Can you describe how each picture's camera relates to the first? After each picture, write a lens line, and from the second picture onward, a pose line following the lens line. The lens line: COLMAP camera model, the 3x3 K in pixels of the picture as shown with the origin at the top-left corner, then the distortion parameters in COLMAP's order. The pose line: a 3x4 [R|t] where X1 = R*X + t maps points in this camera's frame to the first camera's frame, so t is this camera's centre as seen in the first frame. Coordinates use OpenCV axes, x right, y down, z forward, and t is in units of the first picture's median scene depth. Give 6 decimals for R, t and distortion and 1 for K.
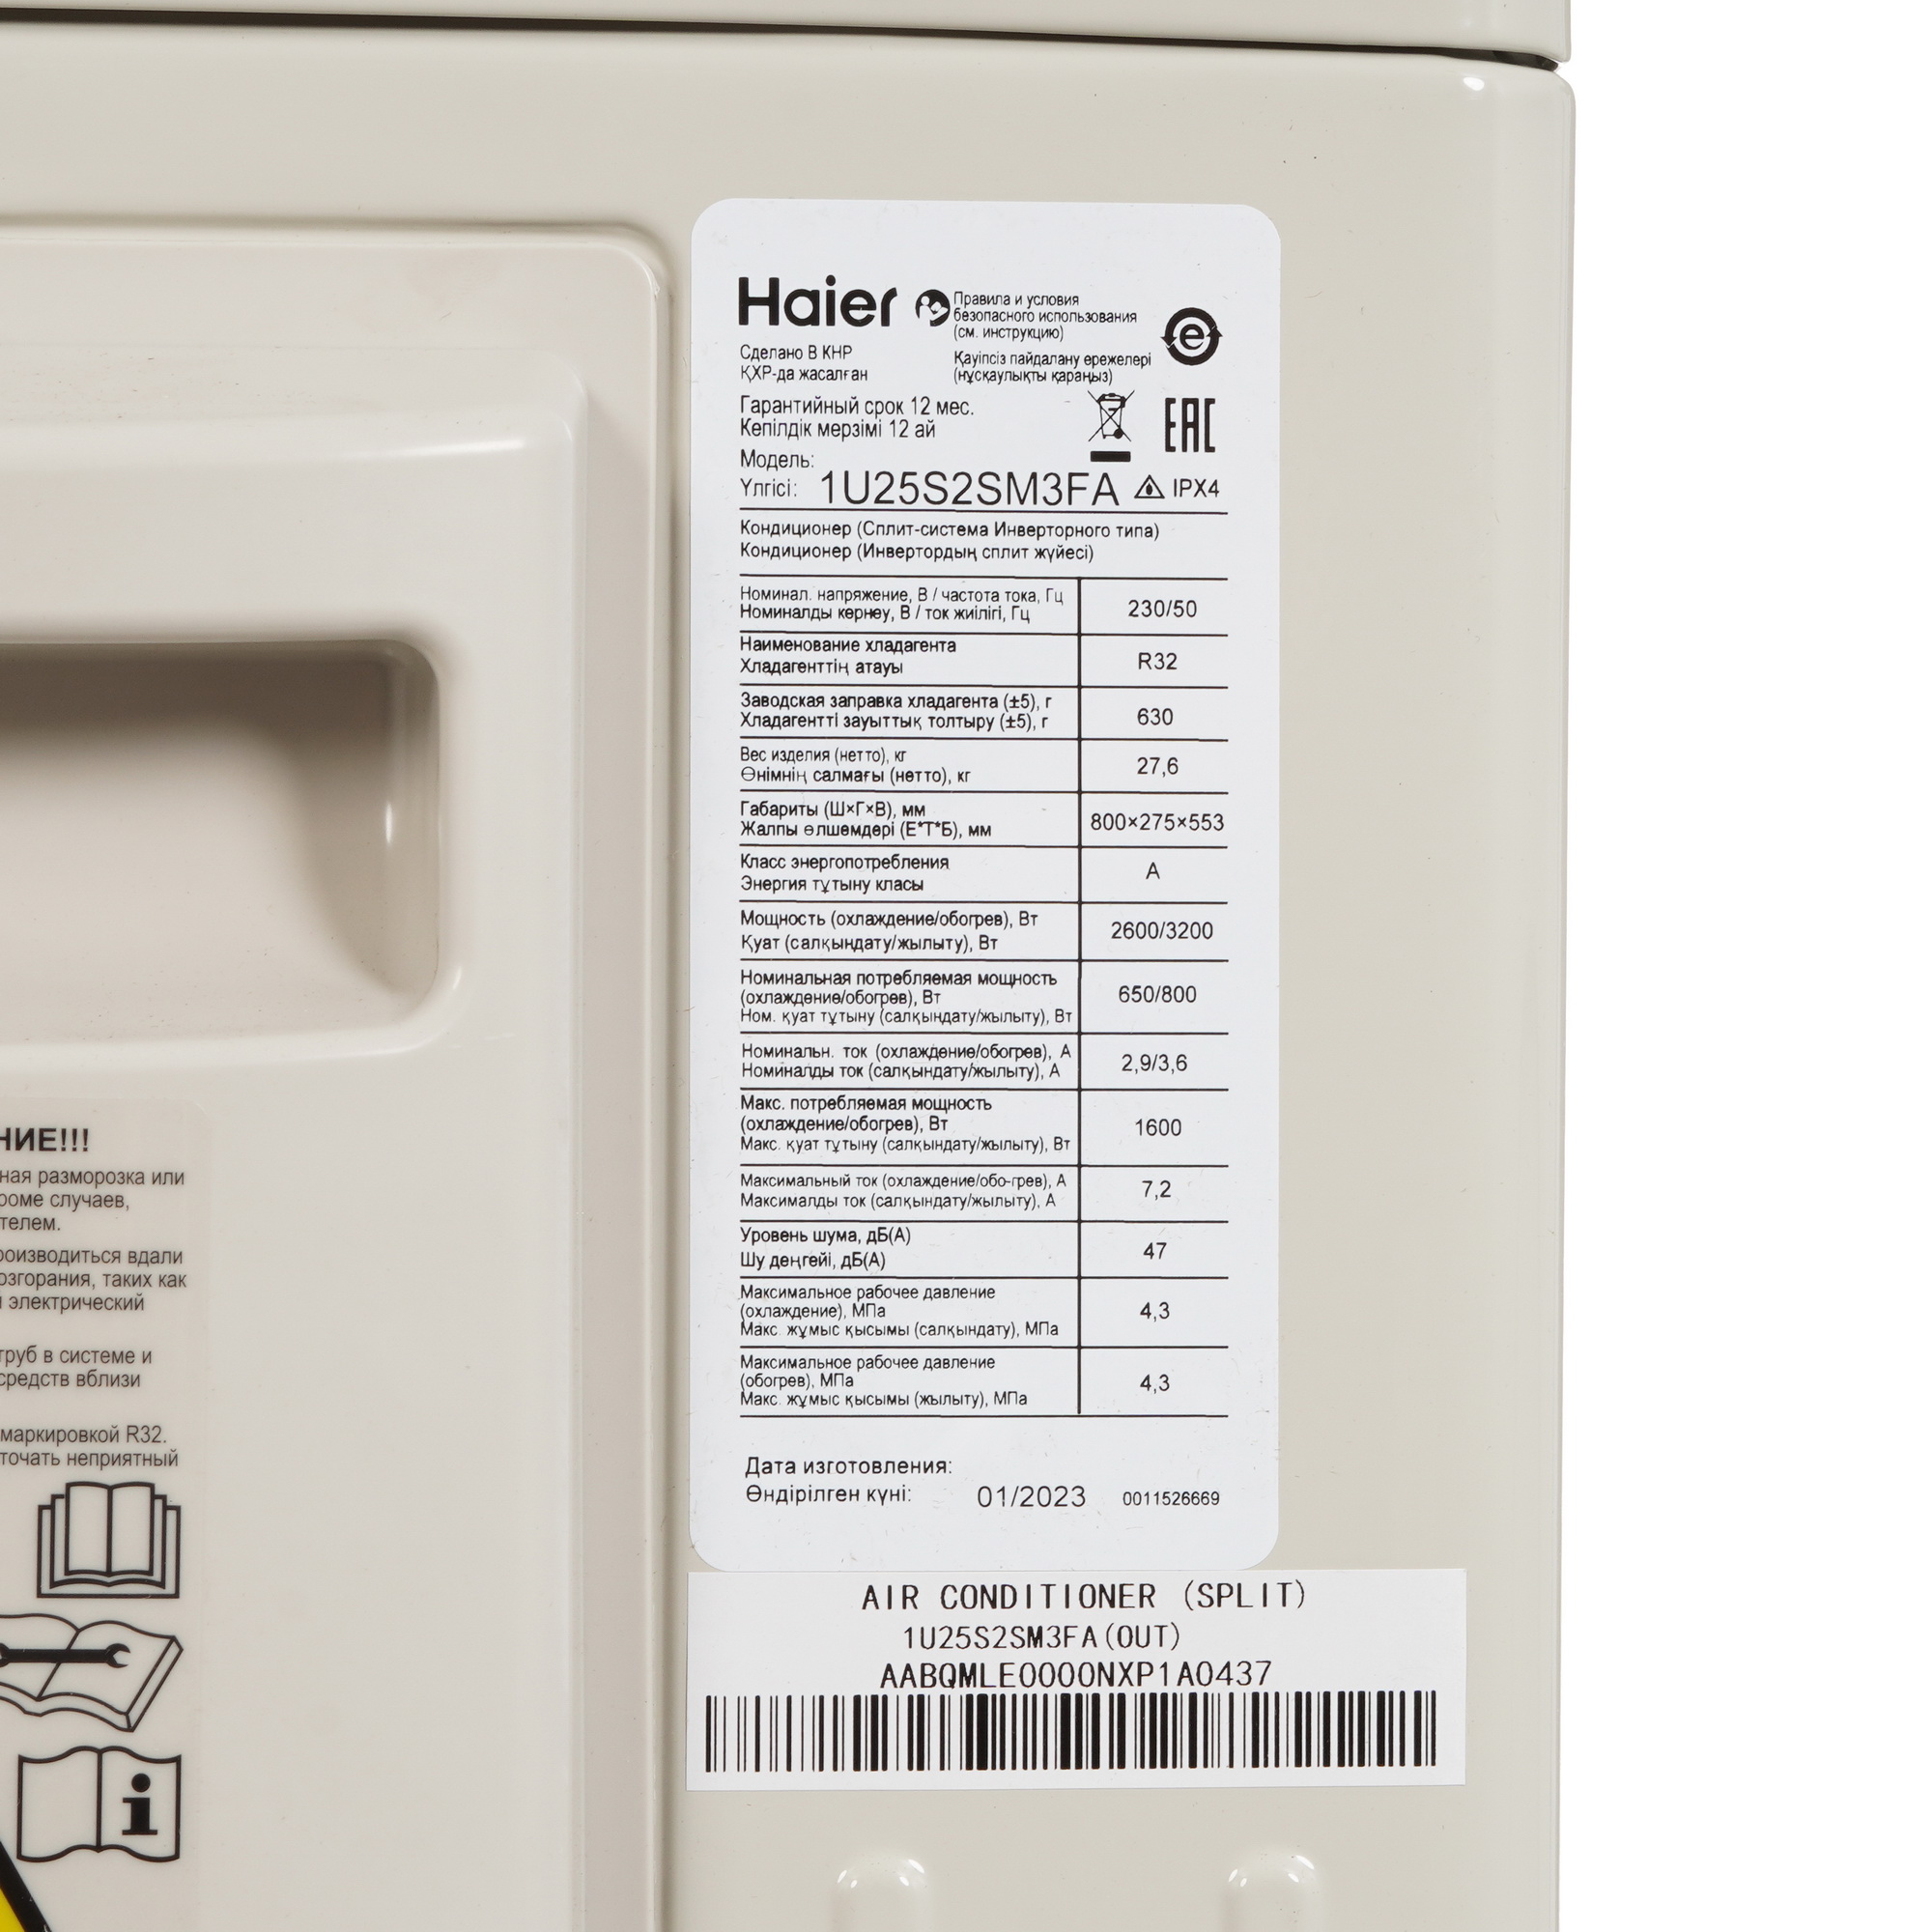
lens RADIAL K [[6000.6, 0, 968.6], [0, 6000.6, 965.5], [0, 0, 1]] dist [0.076951, 0.000000]
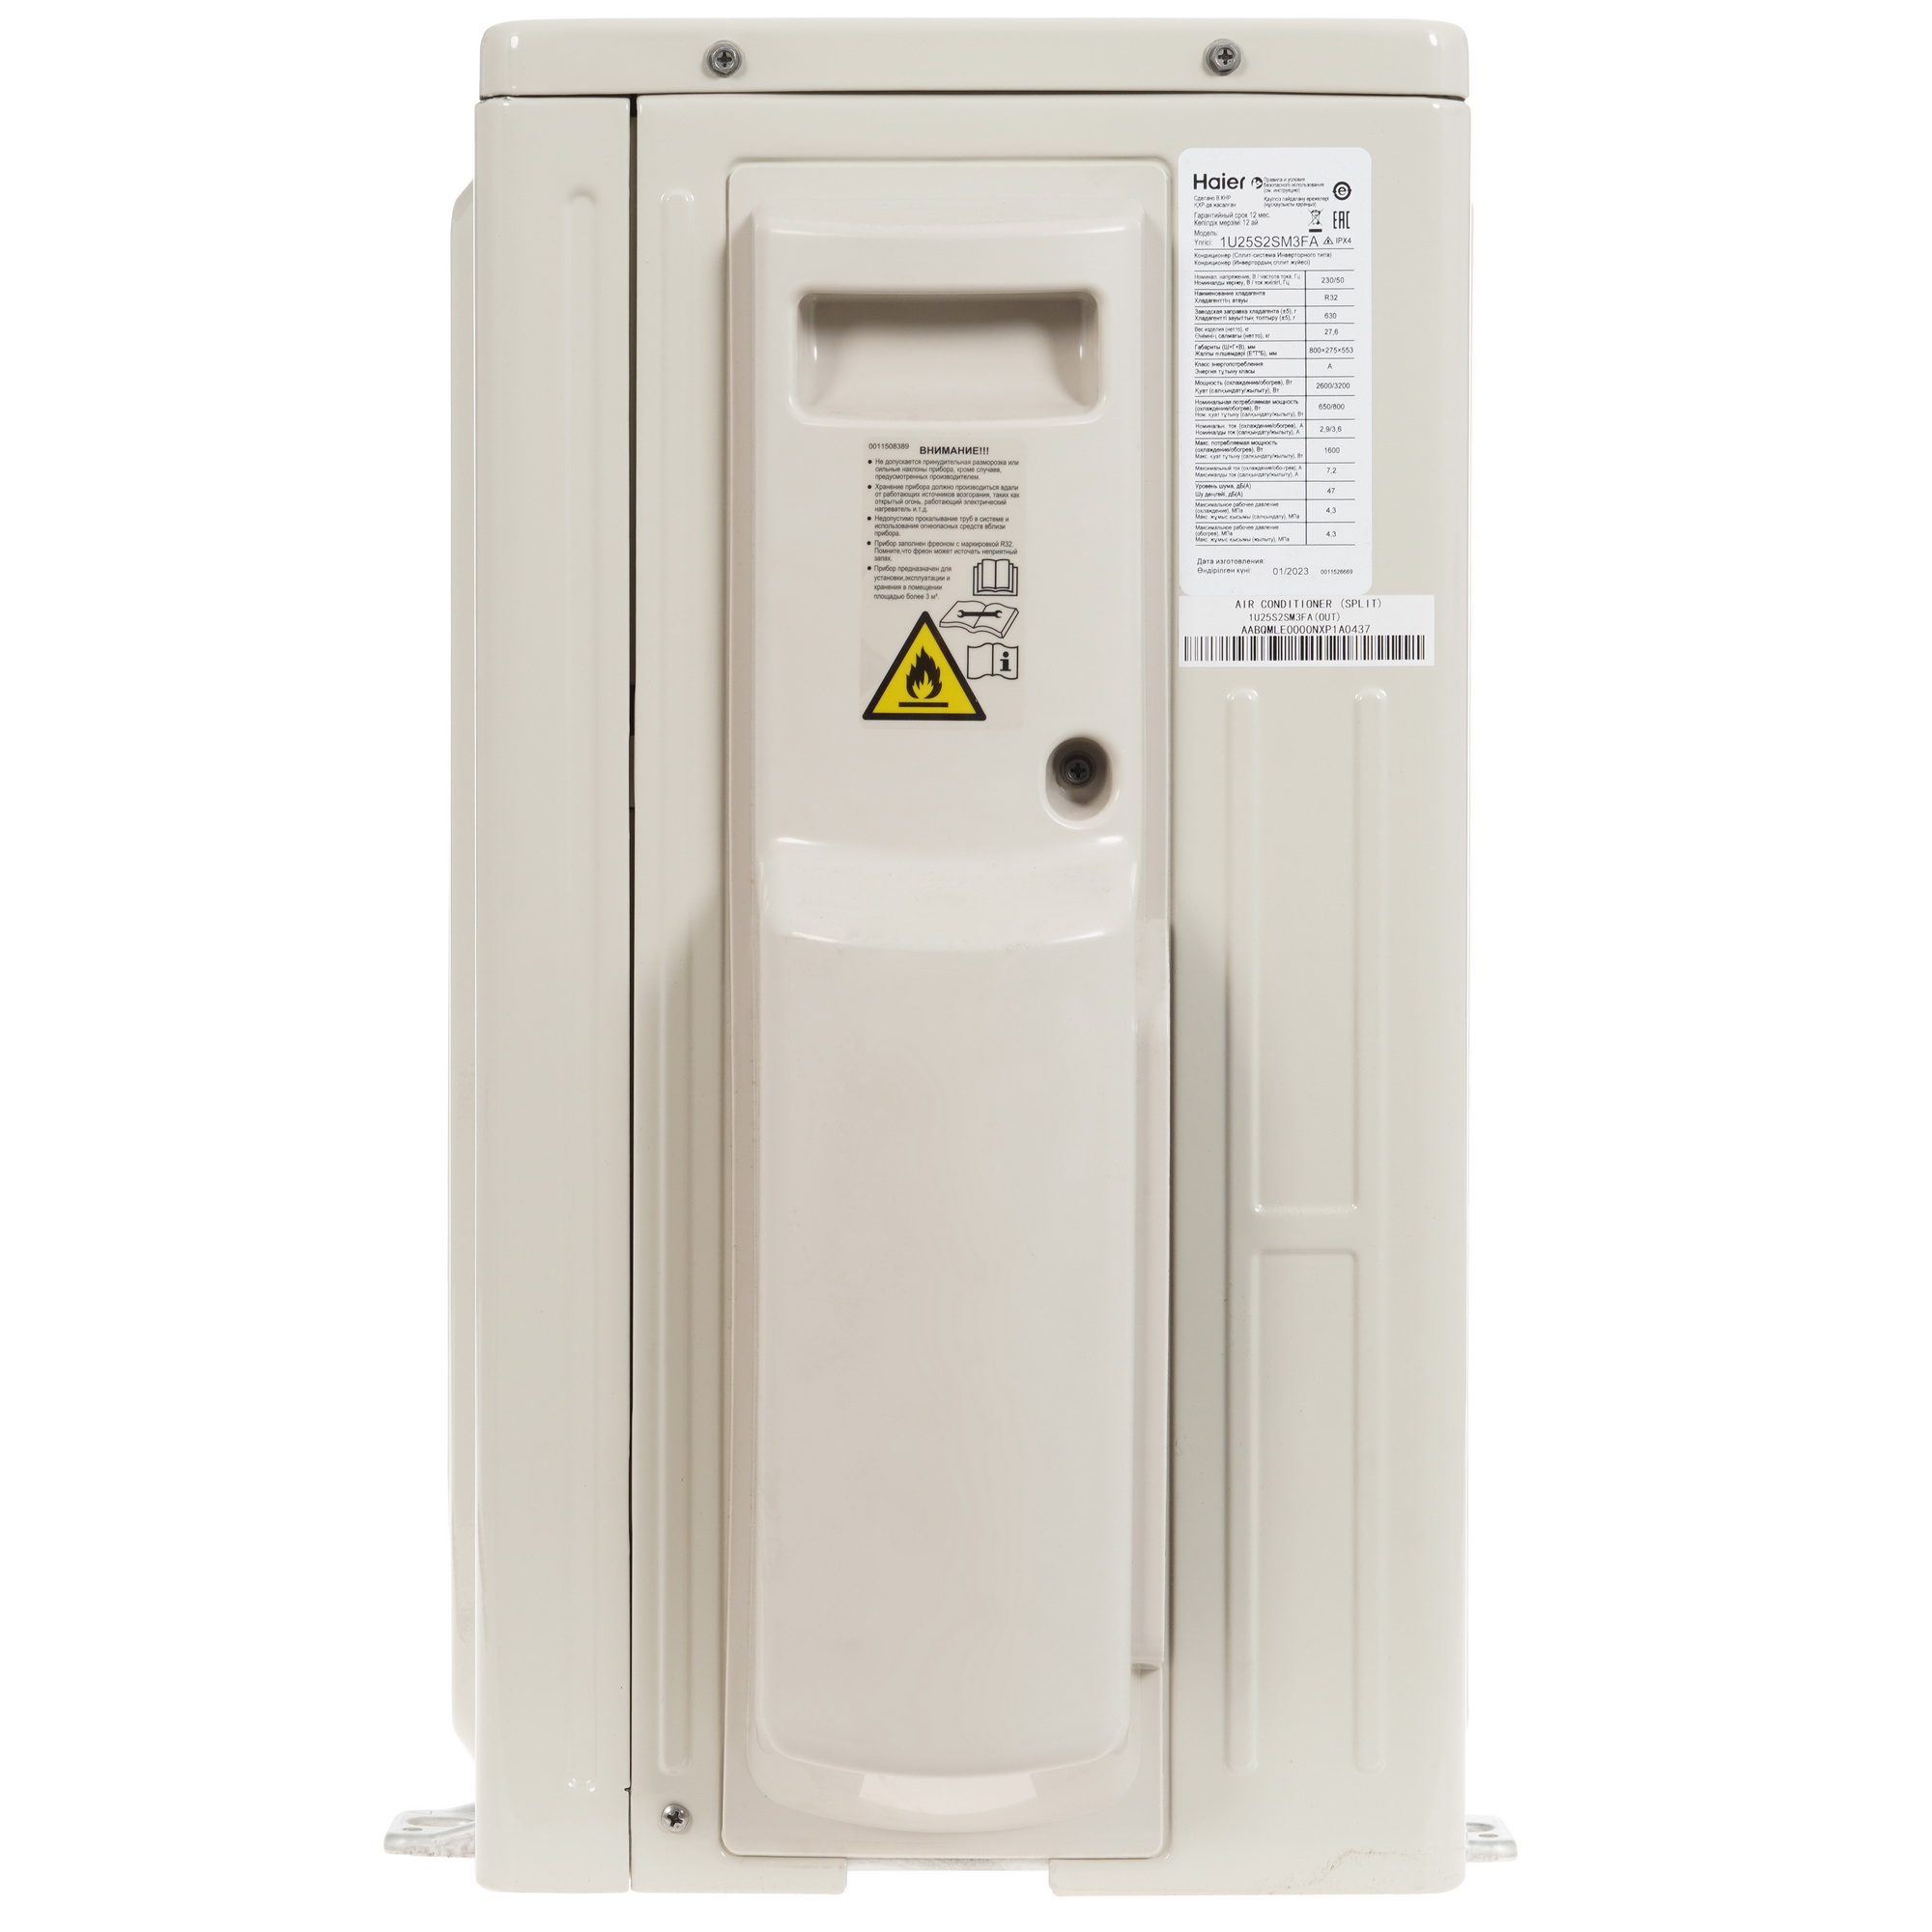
lens RADIAL K [[6000.6, 0, 963.7], [0, 6000.6, 966.8], [0, 0, 1]] dist [0.076951, 0.000000]
pose [[0.995611, -0.003609, -0.093516, 0.130507], [0.004792, 0.999911, 0.012432, 0.252031], [0.093462, -0.012826, 0.995540, -2.075430]]
